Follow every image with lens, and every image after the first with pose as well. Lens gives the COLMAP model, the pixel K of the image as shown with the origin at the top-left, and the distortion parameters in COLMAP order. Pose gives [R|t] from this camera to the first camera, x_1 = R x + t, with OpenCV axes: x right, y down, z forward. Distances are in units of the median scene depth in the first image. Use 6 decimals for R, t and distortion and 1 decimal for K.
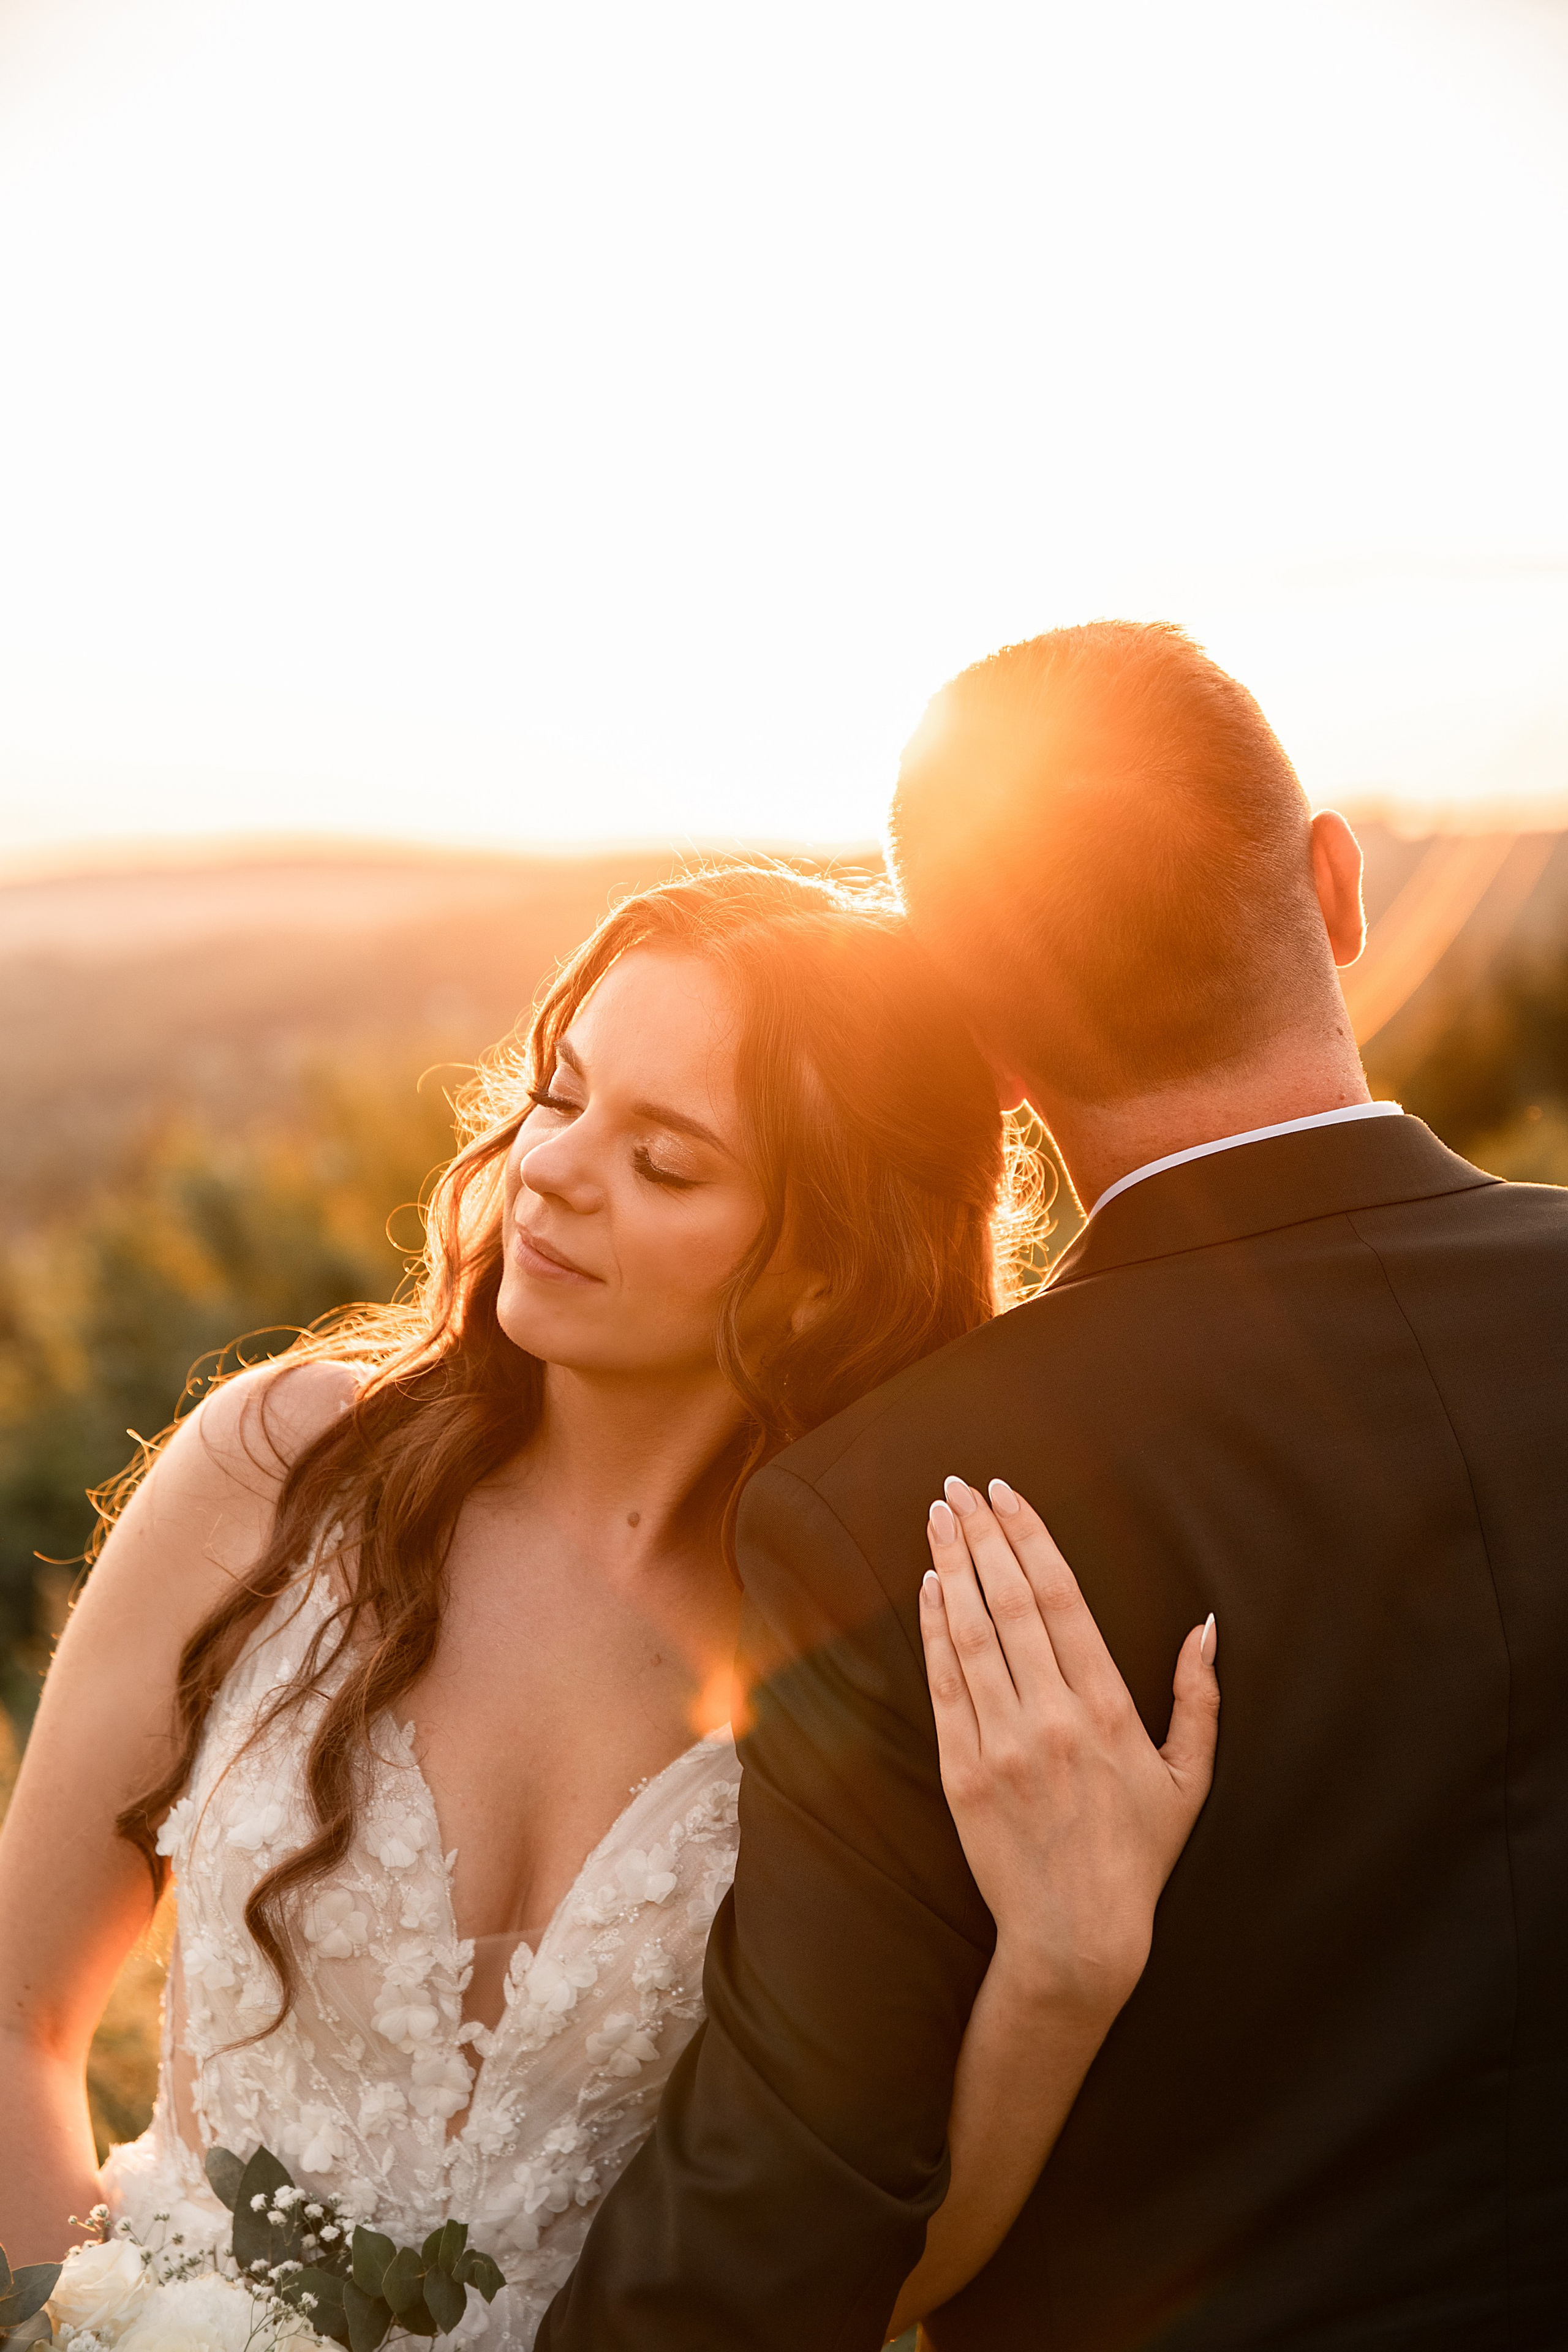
lens RADIAL K [[4241.2, 0, 777.7], [0, 4241.2, 1172.6], [0, 0, 1]] dist [0.060593, 0.000000]
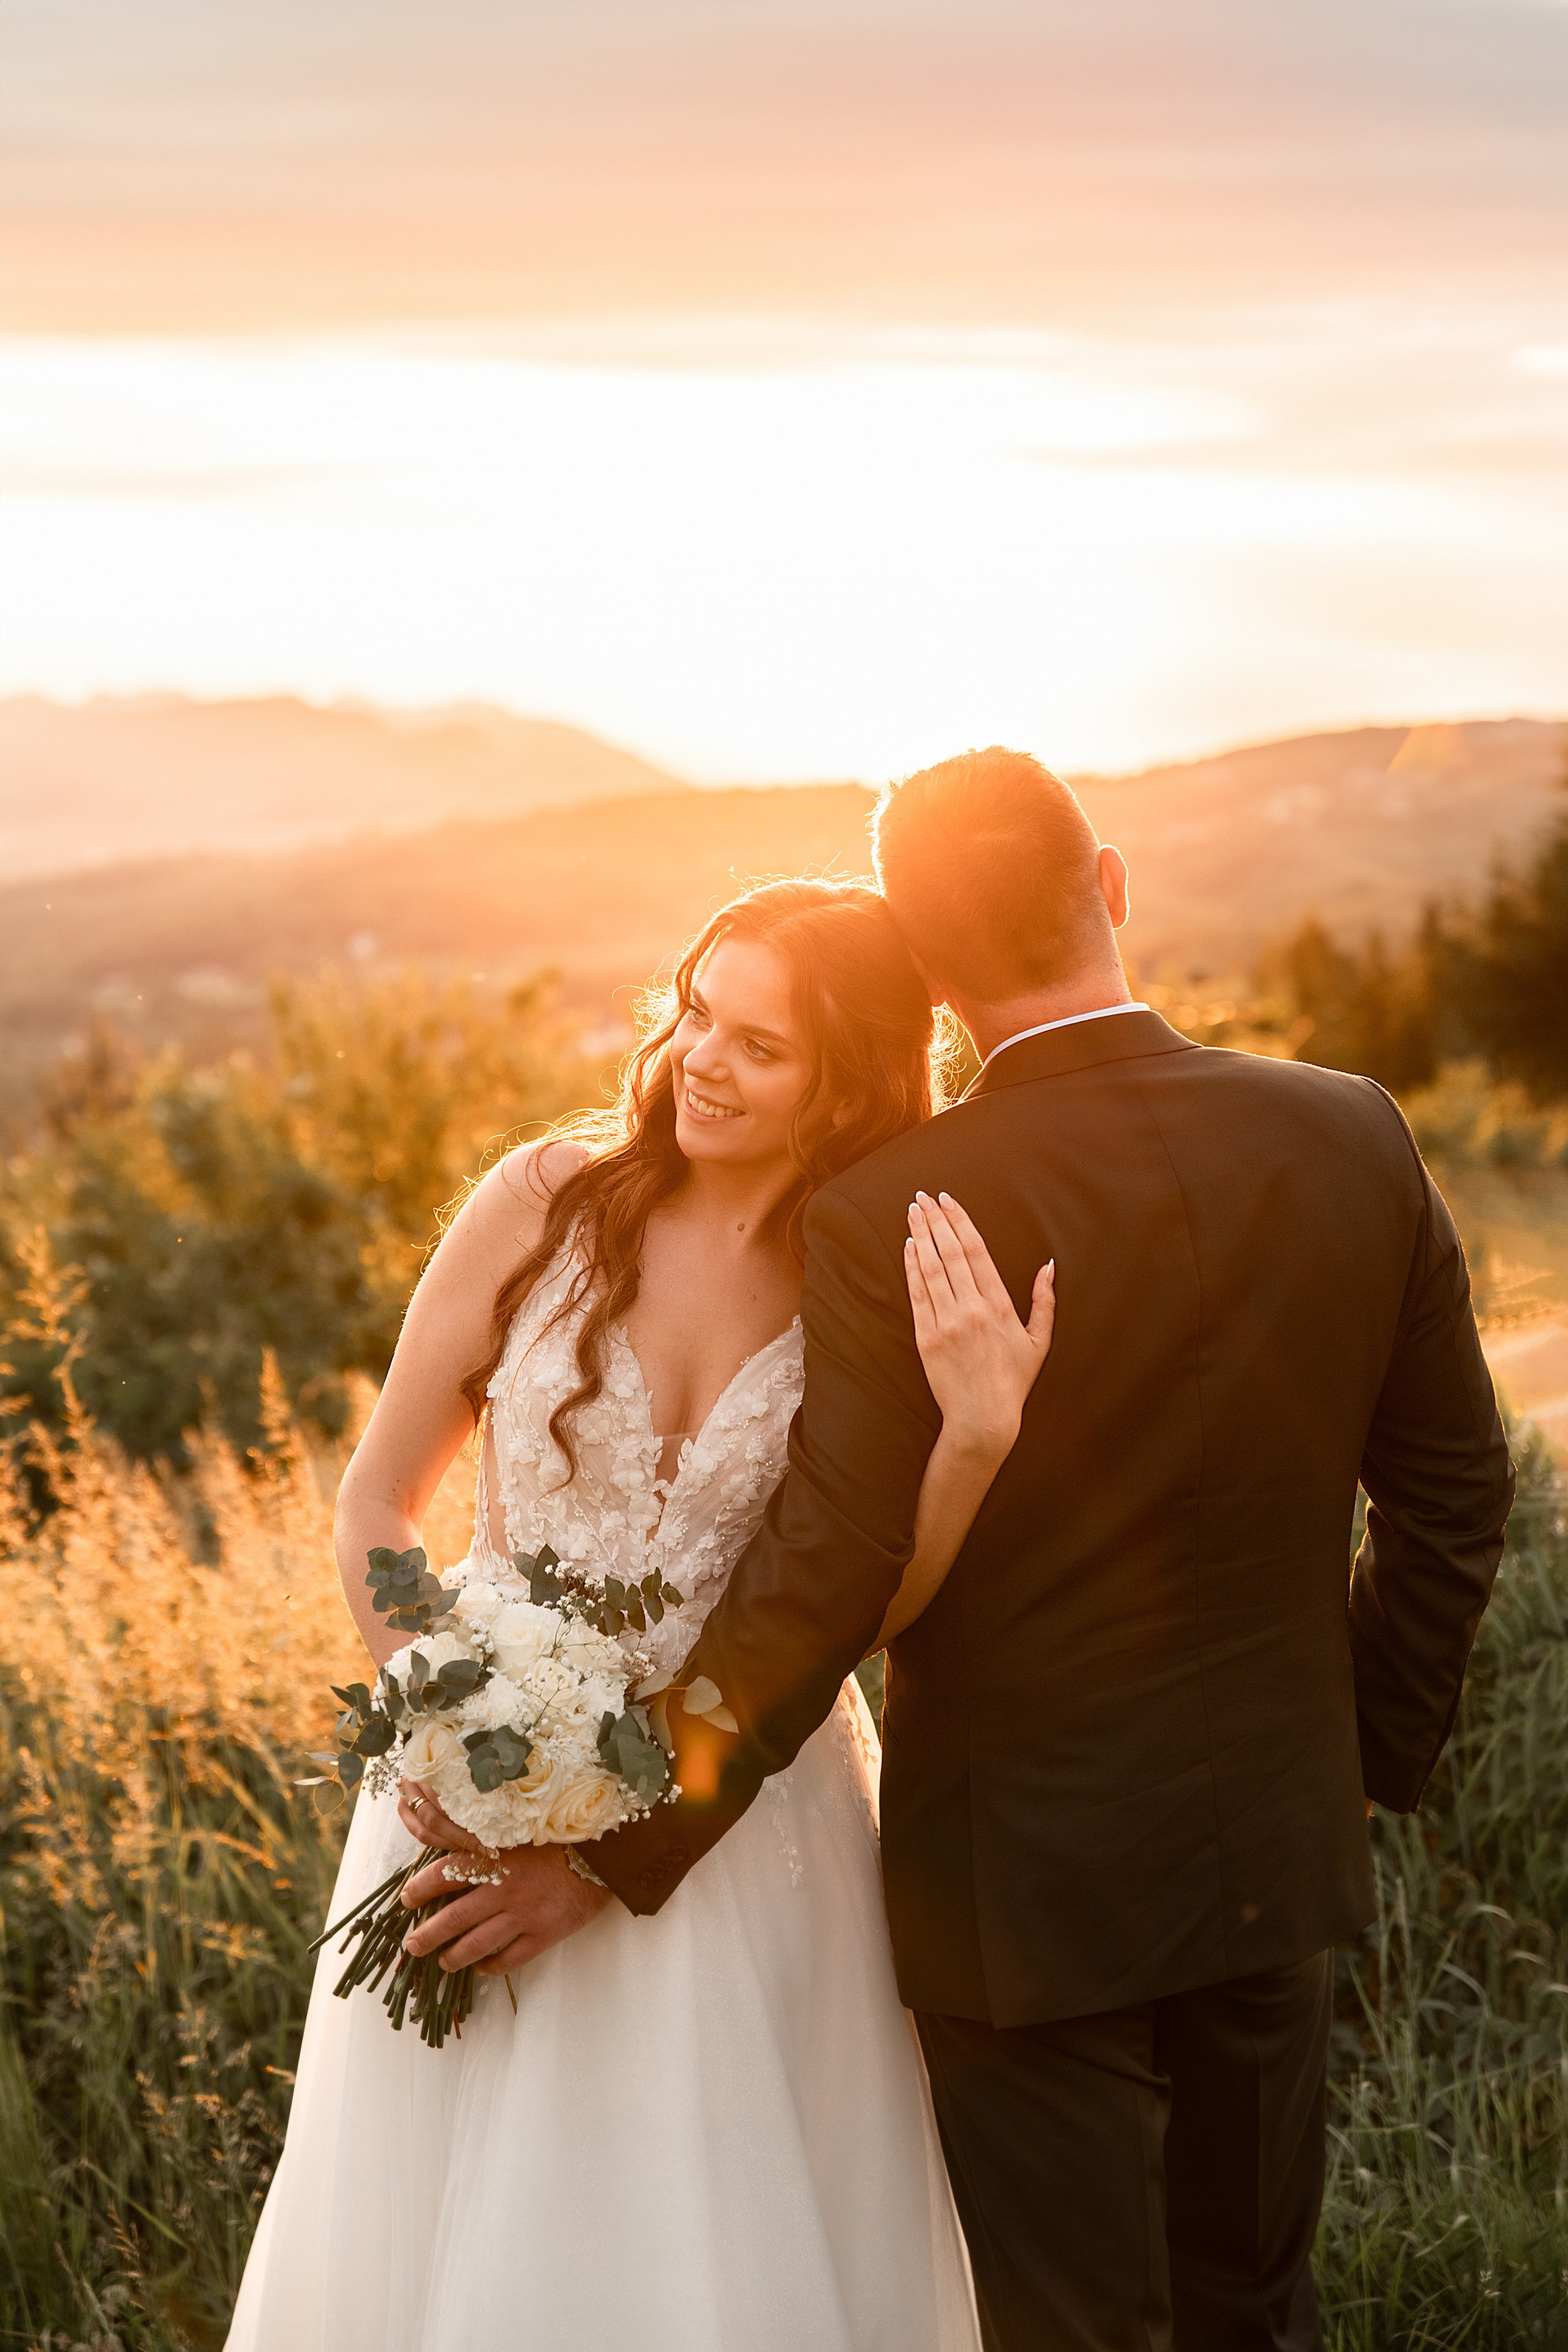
lens RADIAL K [[4241.2, 0, 748.2], [0, 4241.2, 1217.3], [0, 0, 1]] dist [0.060593, 0.000000]
pose [[0.997429, 0.008507, 0.071153, -0.169628], [-0.009120, 0.999924, 0.008297, 0.065555], [-0.071077, -0.008924, 0.997431, -0.905712]]
